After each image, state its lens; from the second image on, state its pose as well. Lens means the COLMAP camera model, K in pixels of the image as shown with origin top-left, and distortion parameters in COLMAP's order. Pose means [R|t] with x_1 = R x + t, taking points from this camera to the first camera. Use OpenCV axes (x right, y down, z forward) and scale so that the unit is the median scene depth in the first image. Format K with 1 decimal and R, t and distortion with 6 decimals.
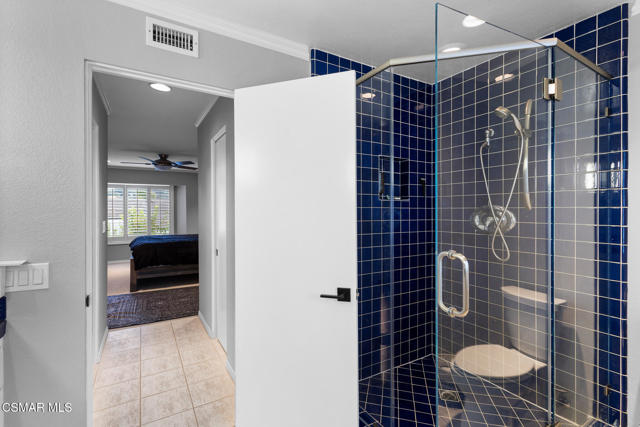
lens RADIAL K [[295.5, 0, 318.5], [0, 295.5, 211.7], [0, 0, 1]] dist [0.002064, -0.000017]
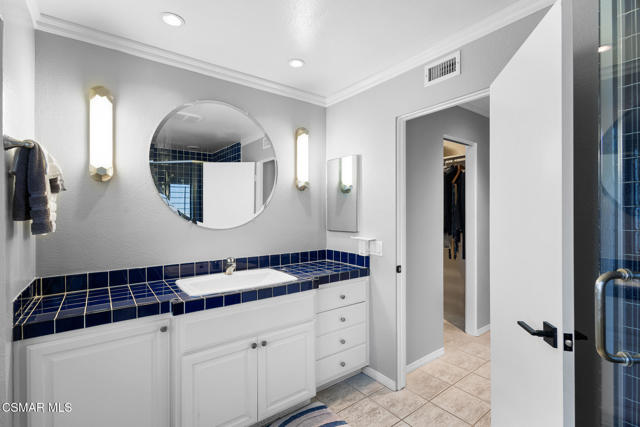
lens RADIAL K [[295.5, 0, 318.1], [0, 295.5, 212.7], [0, 0, 1]] dist [0.002064, -0.000017]
pose [[0.094183, 0.001098, -0.995554, 0.675637], [-0.001183, 0.999999, 0.000991, -0.000148], [0.995554, 0.001084, 0.094184, 0.380629]]
